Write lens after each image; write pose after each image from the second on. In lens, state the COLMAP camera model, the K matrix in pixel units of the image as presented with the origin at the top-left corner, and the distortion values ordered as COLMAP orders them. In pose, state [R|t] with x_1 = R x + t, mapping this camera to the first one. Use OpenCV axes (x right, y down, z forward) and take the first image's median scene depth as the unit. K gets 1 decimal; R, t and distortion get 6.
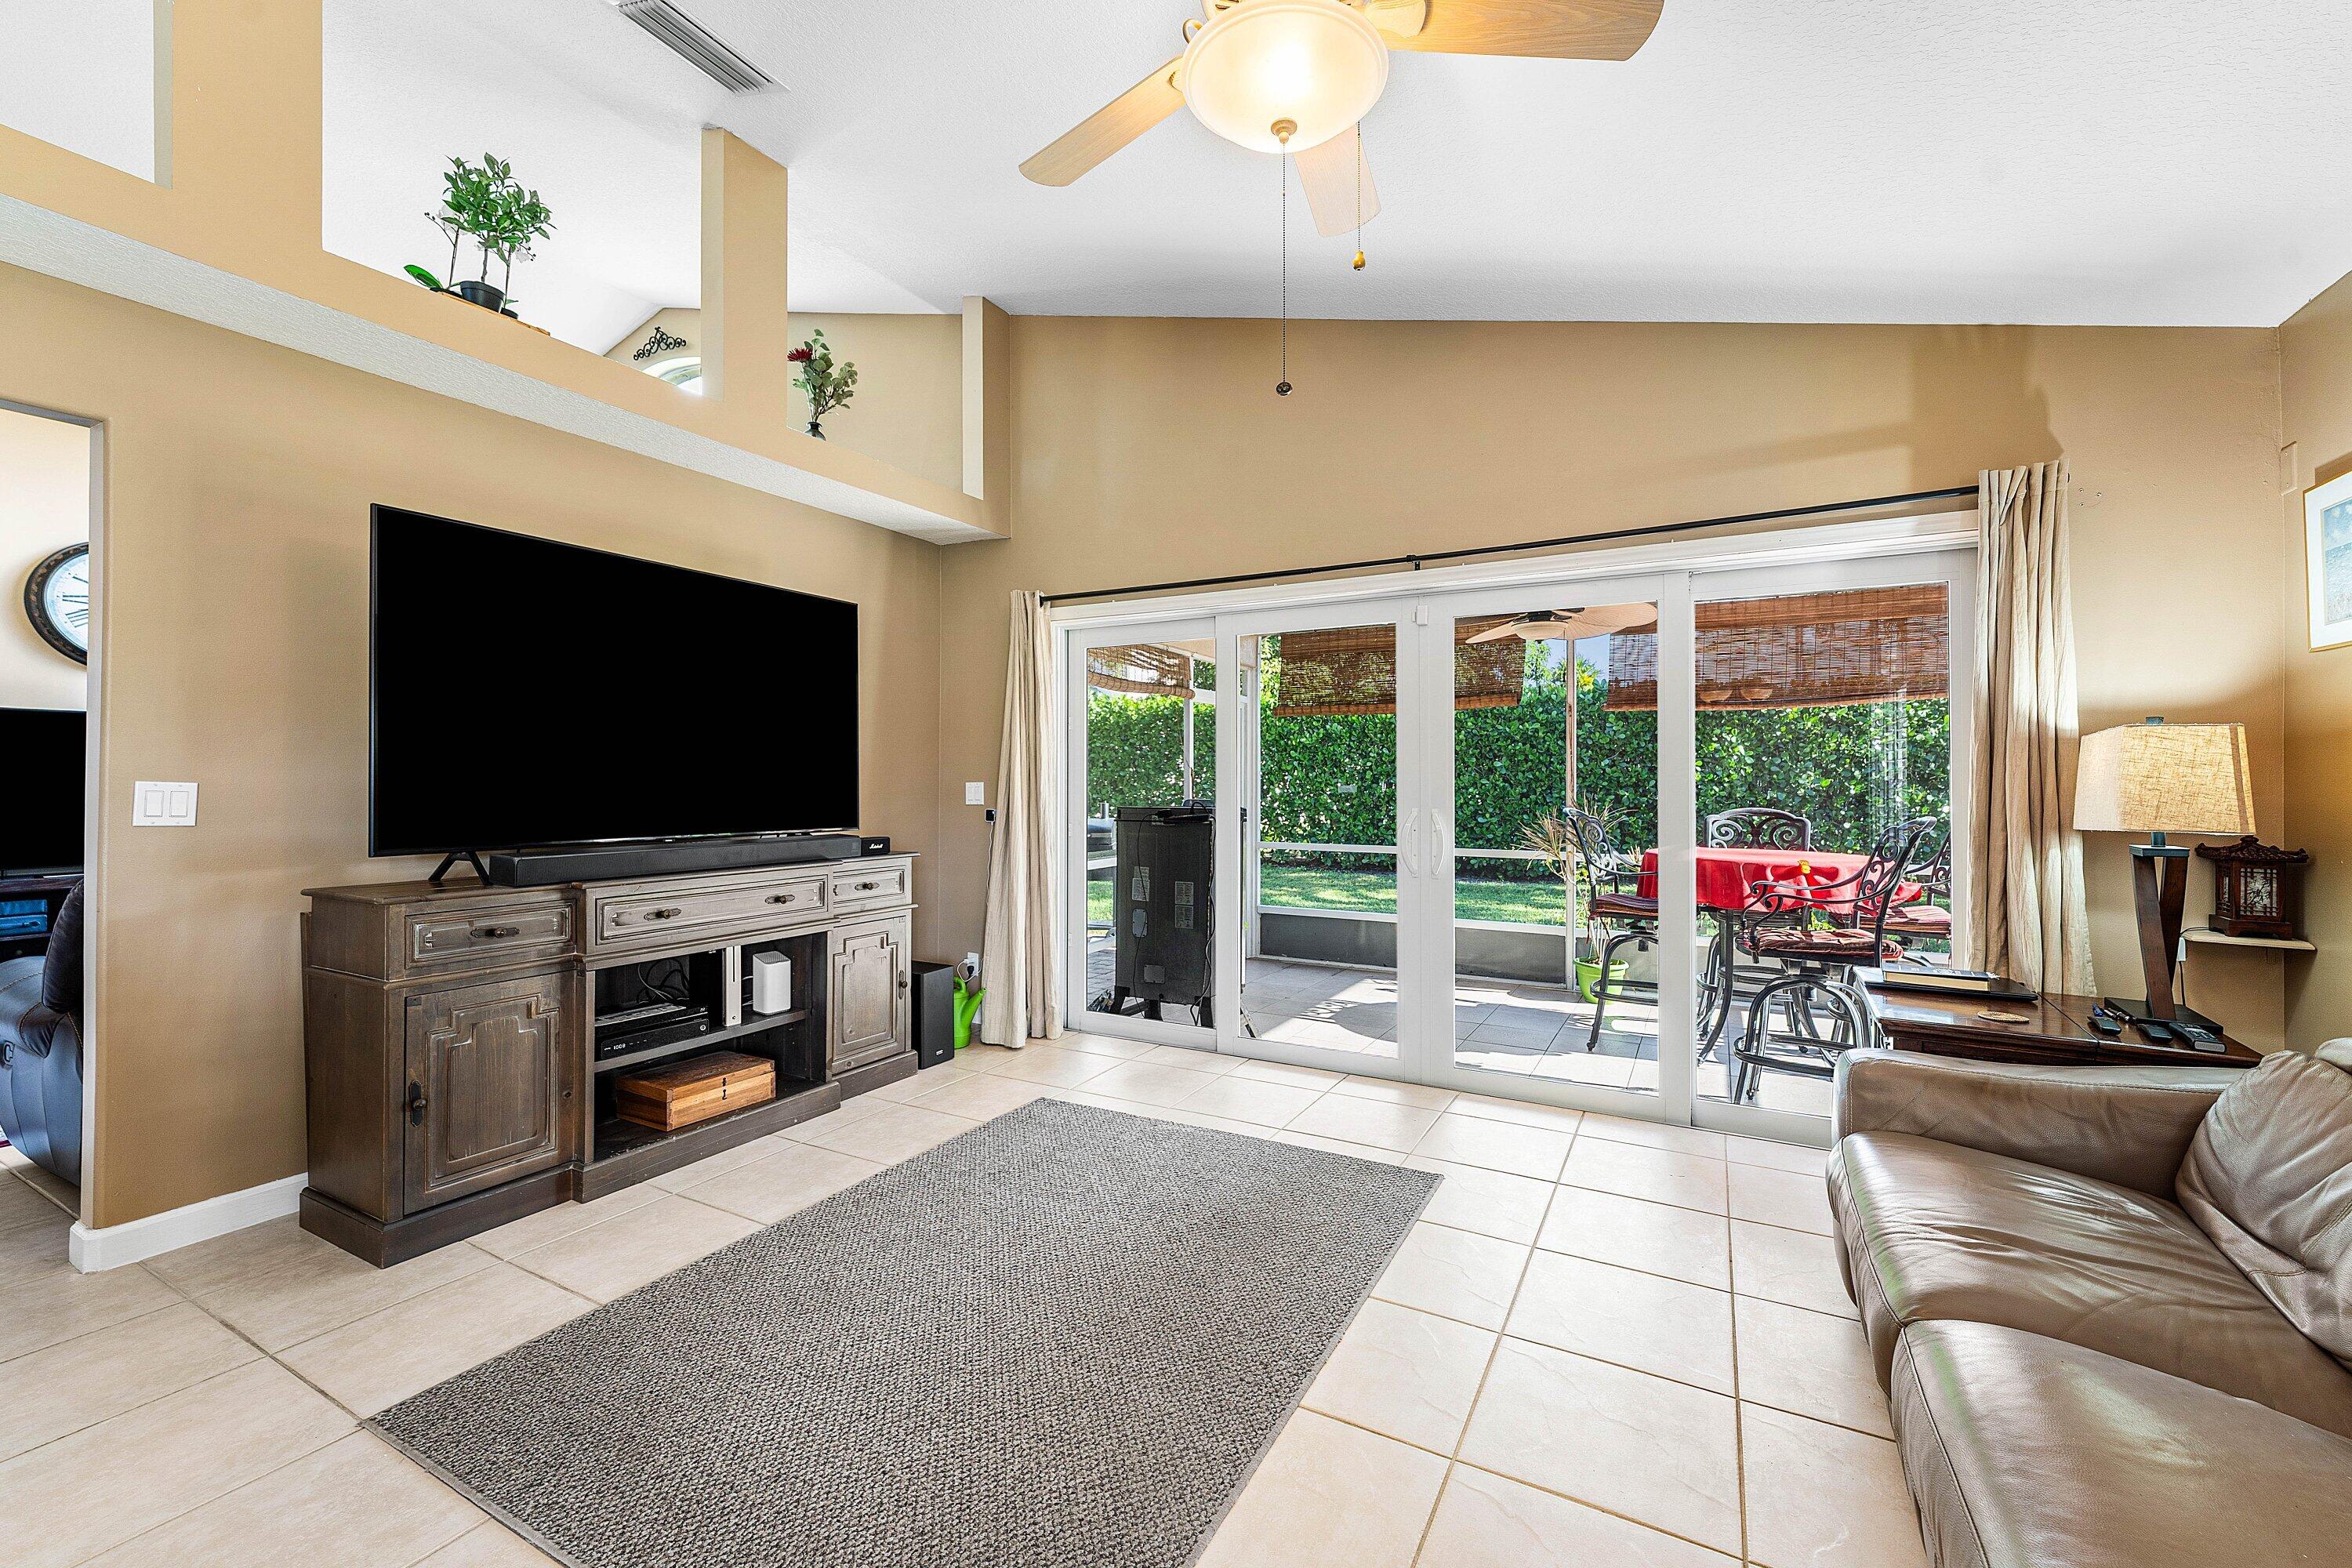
lens RADIAL K [[964.7, 0, 1194.1], [0, 964.7, 765.5], [0, 0, 1]] dist [0.001246, 0.000400]
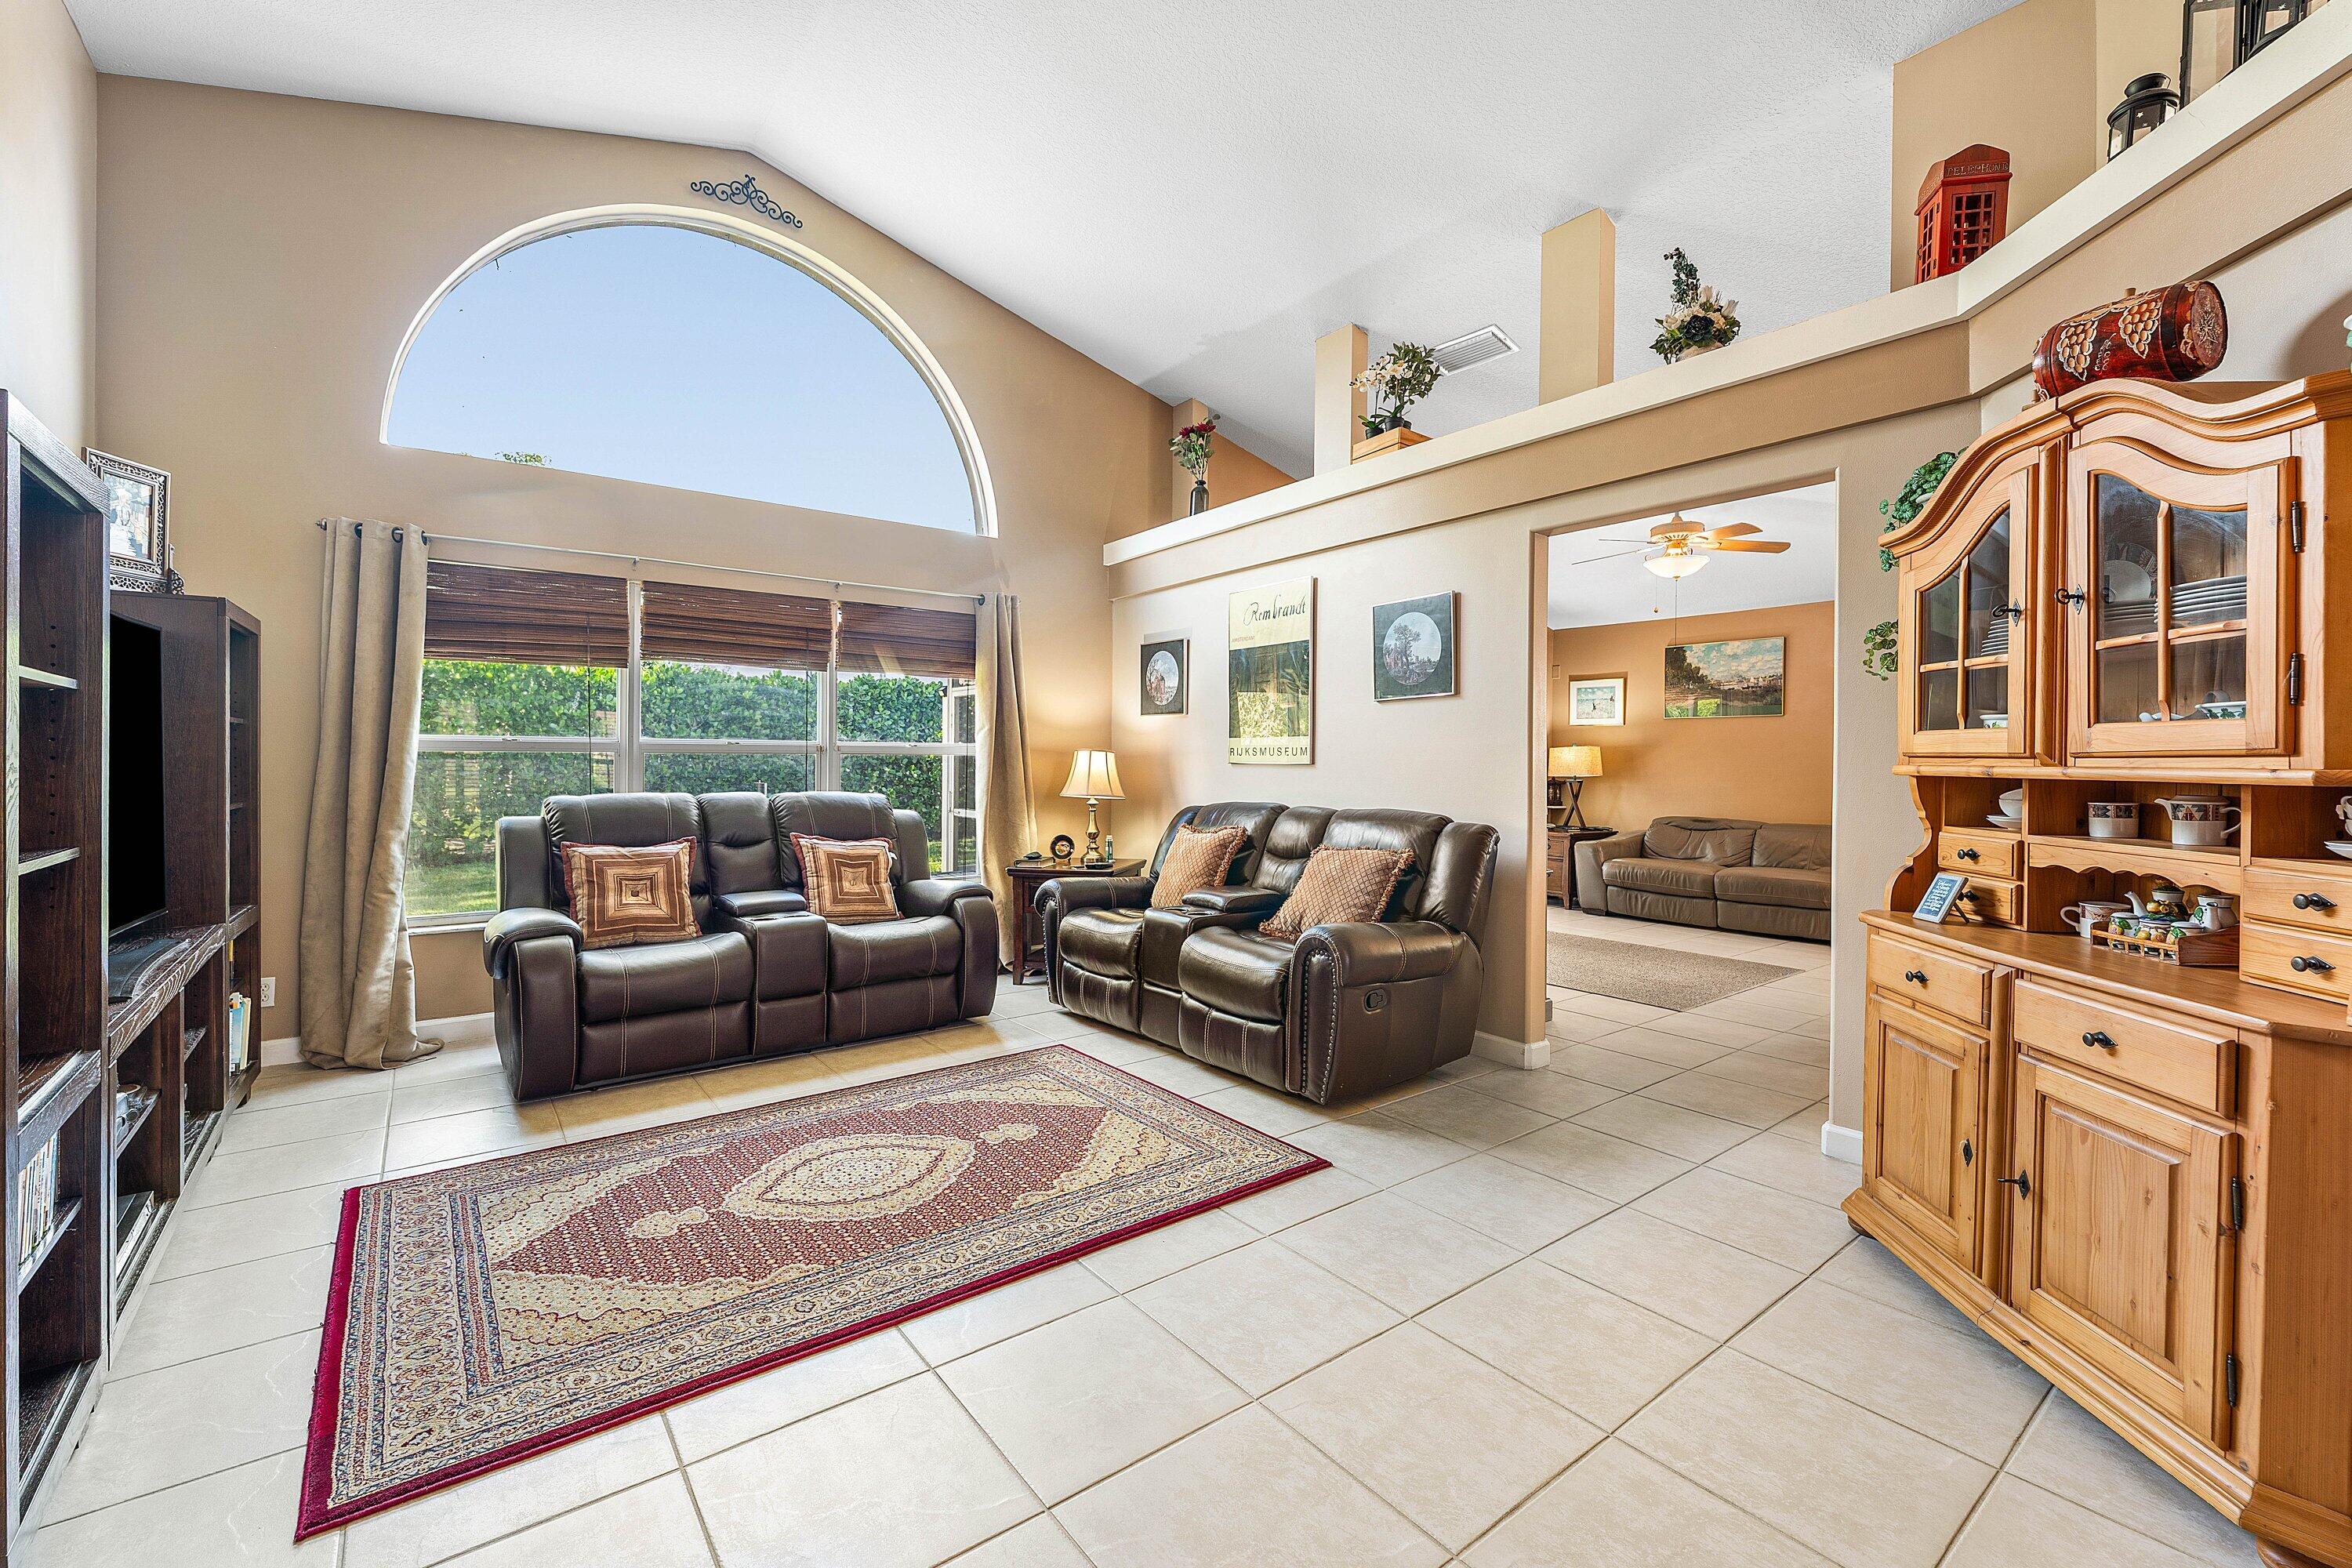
lens RADIAL K [[964.7, 0, 1169.9], [0, 964.7, 764.5], [0, 0, 1]] dist [0.001246, 0.000400]
pose [[0.411123, -0.001113, 0.911579, -2.192760], [-0.020143, 0.999744, 0.010306, 0.015288], [-0.911357, -0.022599, 0.410996, 0.695754]]
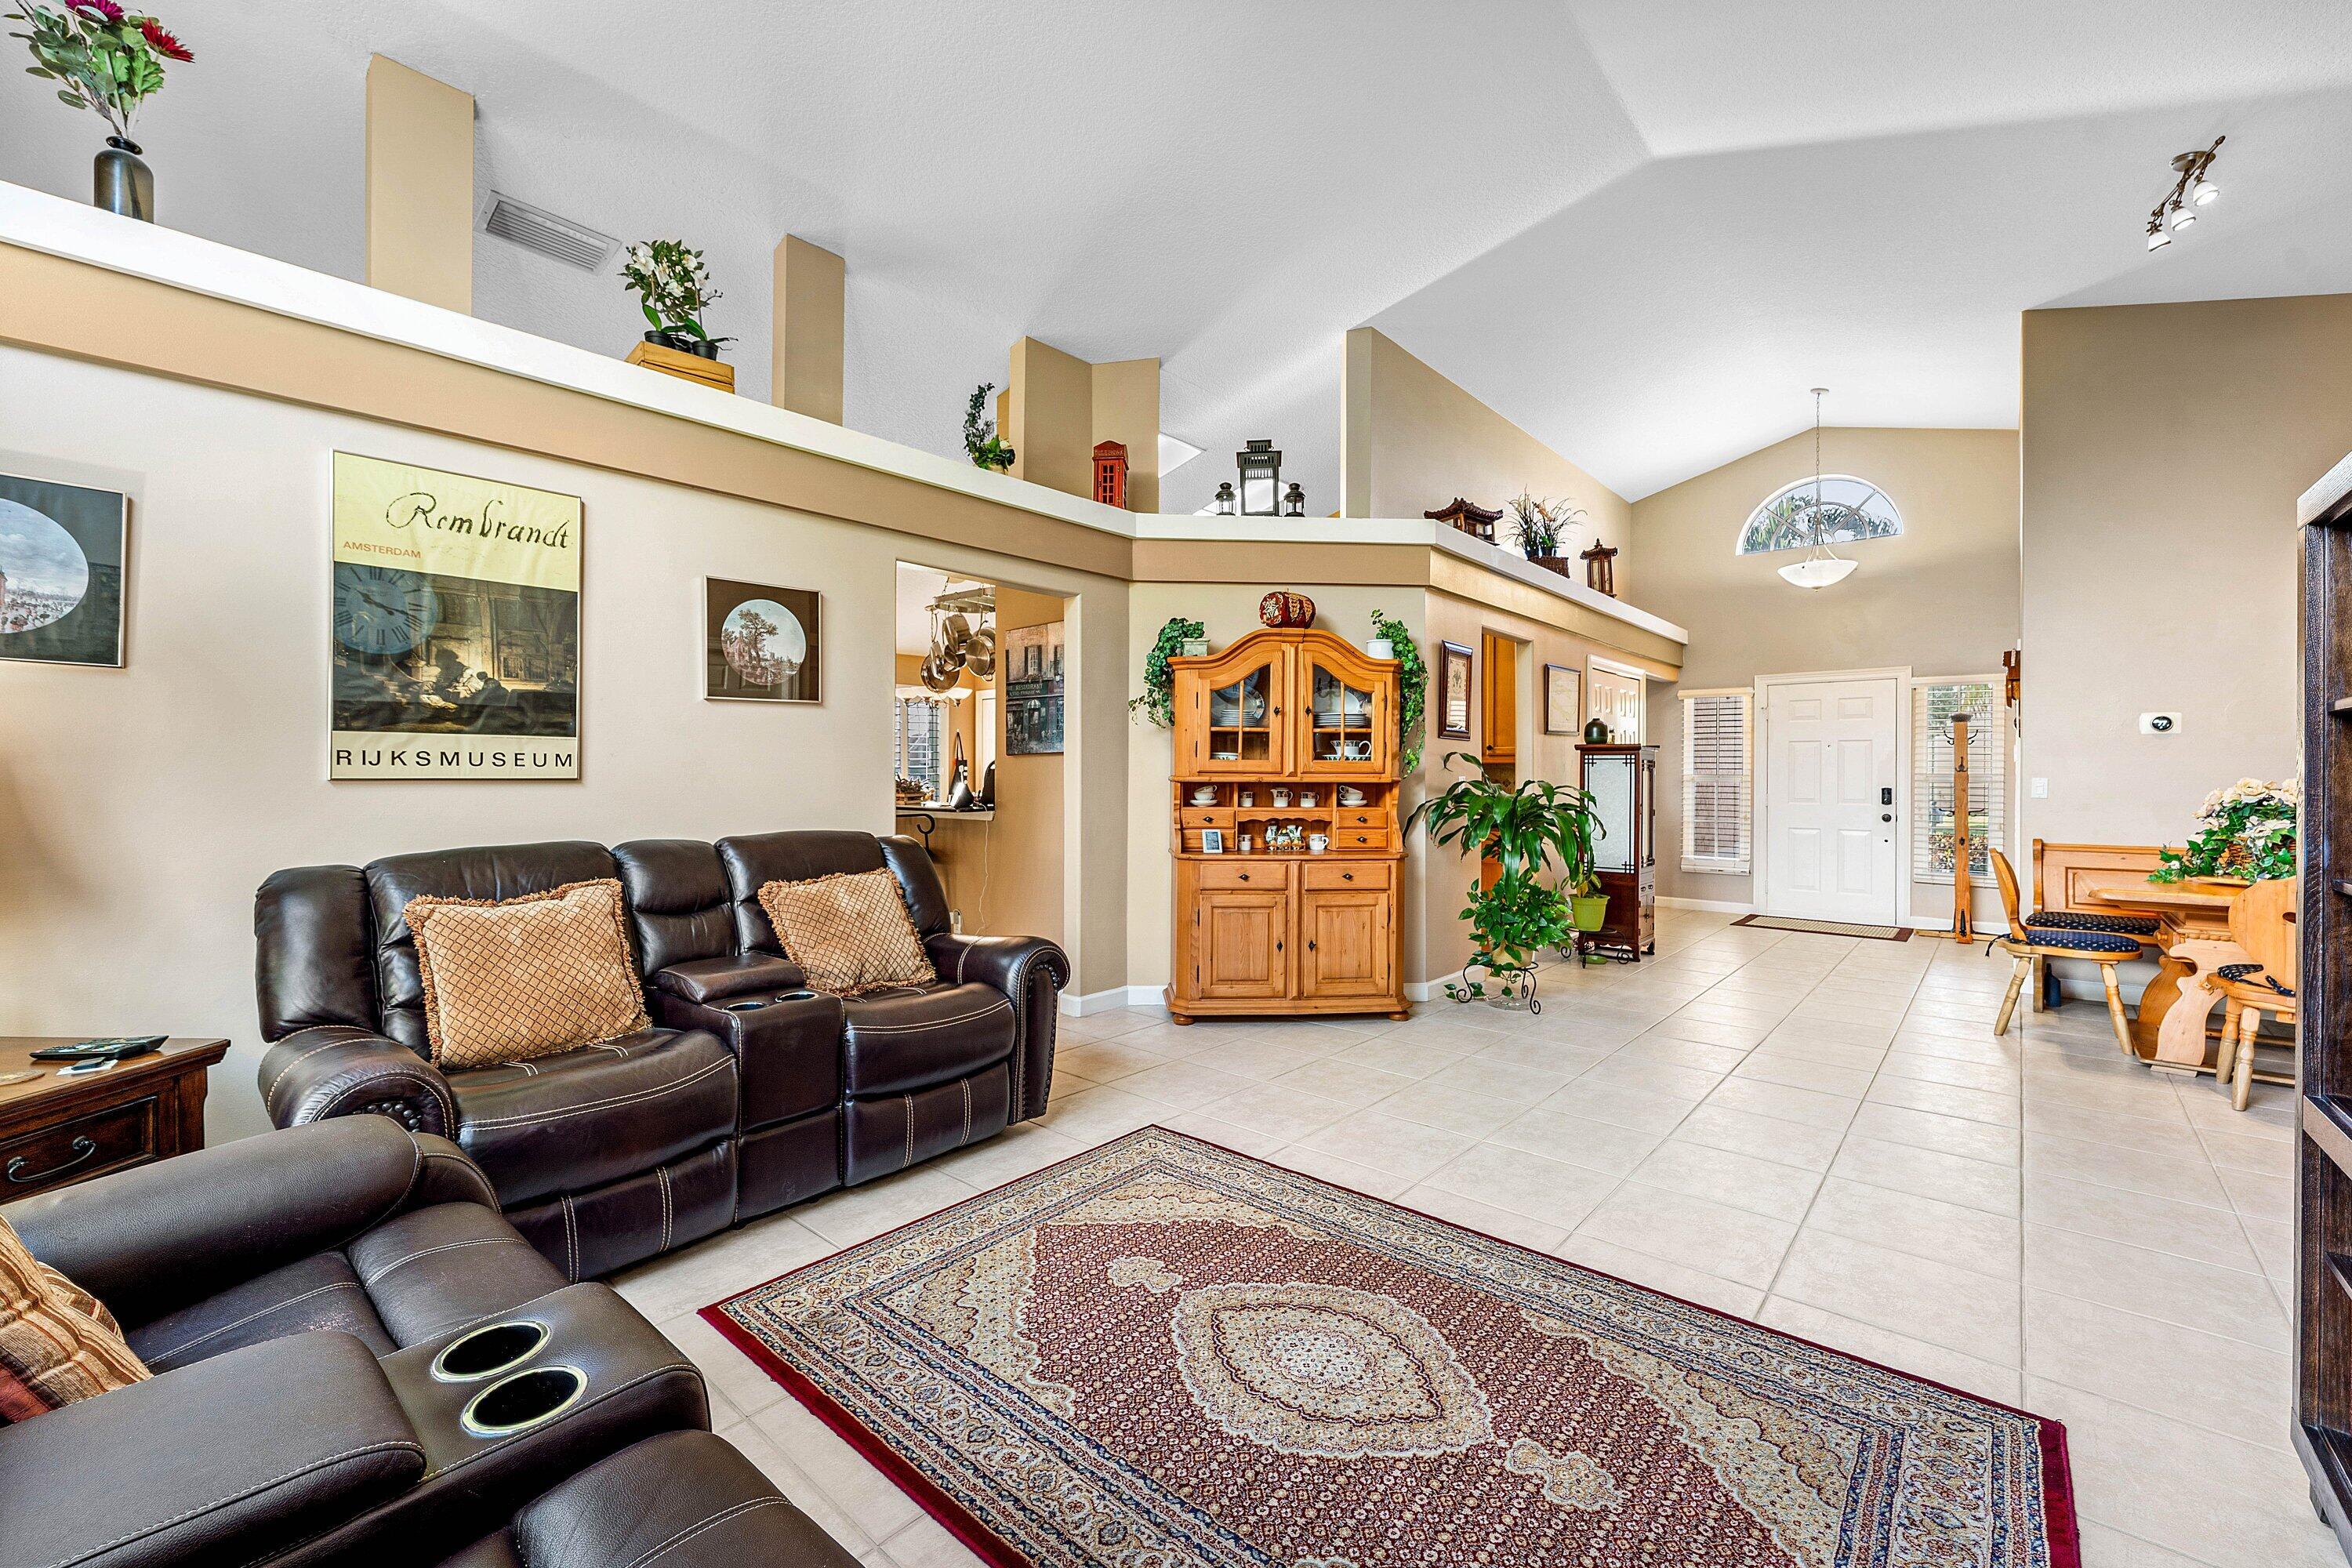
lens RADIAL K [[964.7, 0, 1160.6], [0, 964.7, 778.3], [0, 0, 1]] dist [0.001246, 0.000400]
pose [[-0.972149, -0.004398, 0.234322, -1.551925], [-0.007346, 0.999904, -0.011711, 0.032482], [-0.234248, -0.013106, -0.972089, 1.954223]]
